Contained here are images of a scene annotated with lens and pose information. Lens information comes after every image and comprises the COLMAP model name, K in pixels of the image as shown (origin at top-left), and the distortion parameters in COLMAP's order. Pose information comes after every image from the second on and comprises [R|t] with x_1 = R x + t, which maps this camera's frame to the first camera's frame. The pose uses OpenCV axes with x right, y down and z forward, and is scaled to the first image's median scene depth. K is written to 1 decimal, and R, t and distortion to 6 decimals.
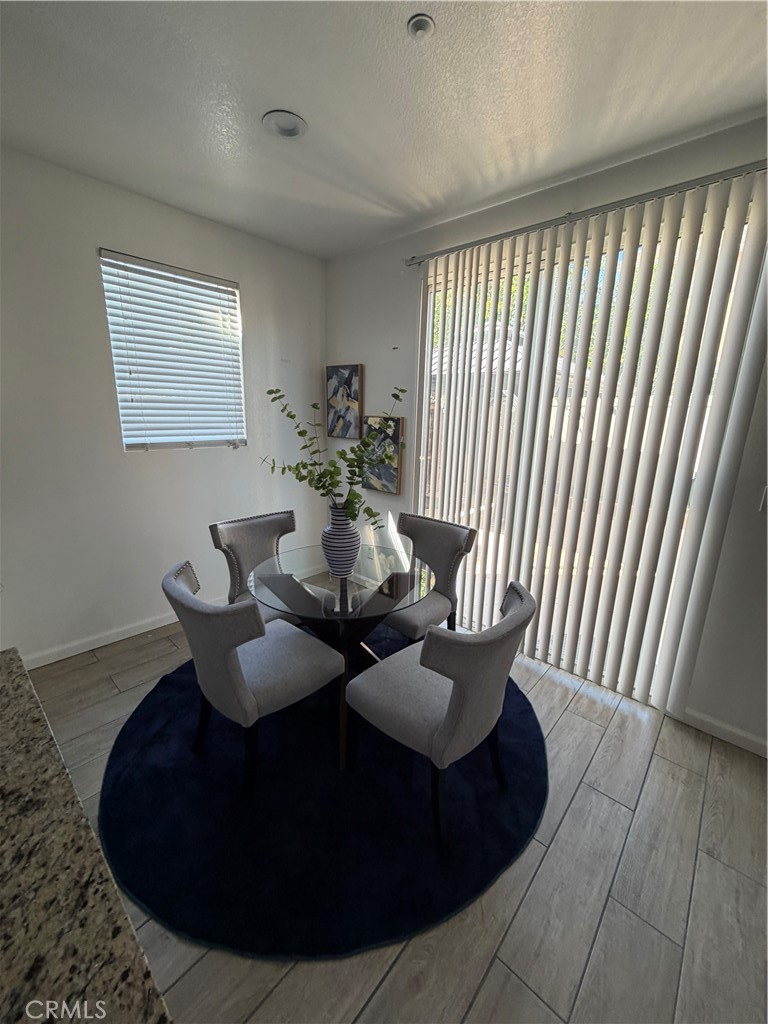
lens RADIAL K [[408.4, 0, 382.4], [0, 408.4, 510.7], [0, 0, 1]] dist [-0.001336, 0.000133]
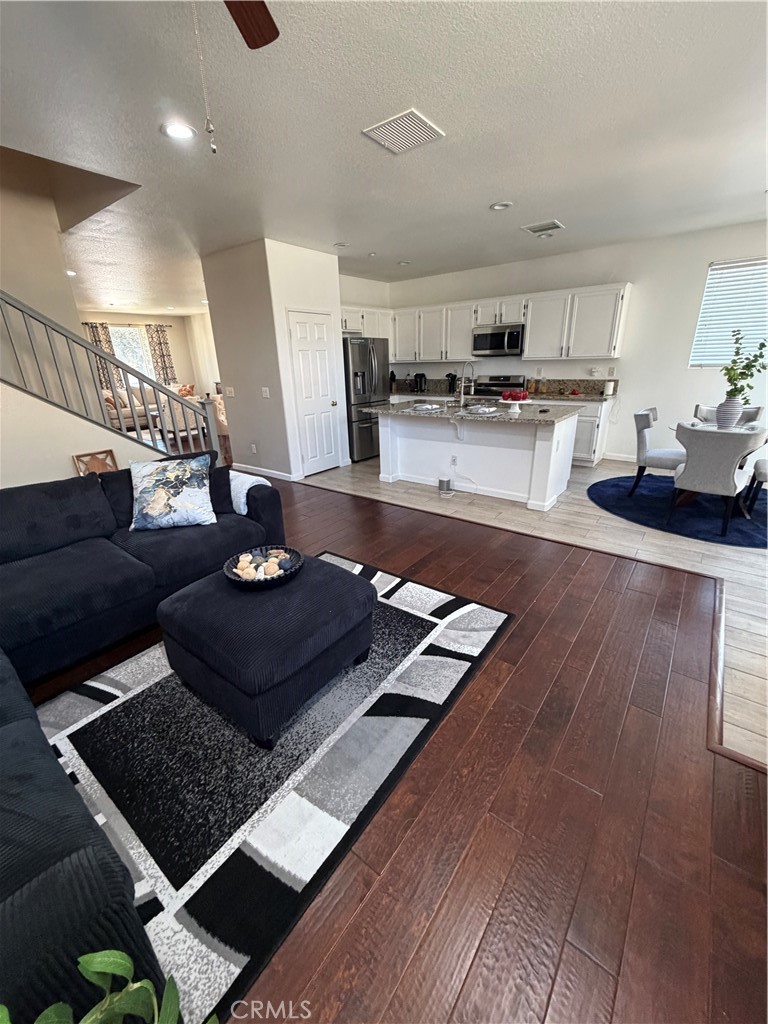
lens RADIAL K [[408.4, 0, 384.3], [0, 408.4, 508.4], [0, 0, 1]] dist [-0.001336, 0.000133]
pose [[0.082156, 0.318059, -0.944505, 1.327359], [-0.206040, 0.932655, 0.296146, 0.207299], [0.975089, 0.170275, 0.142156, -0.597434]]
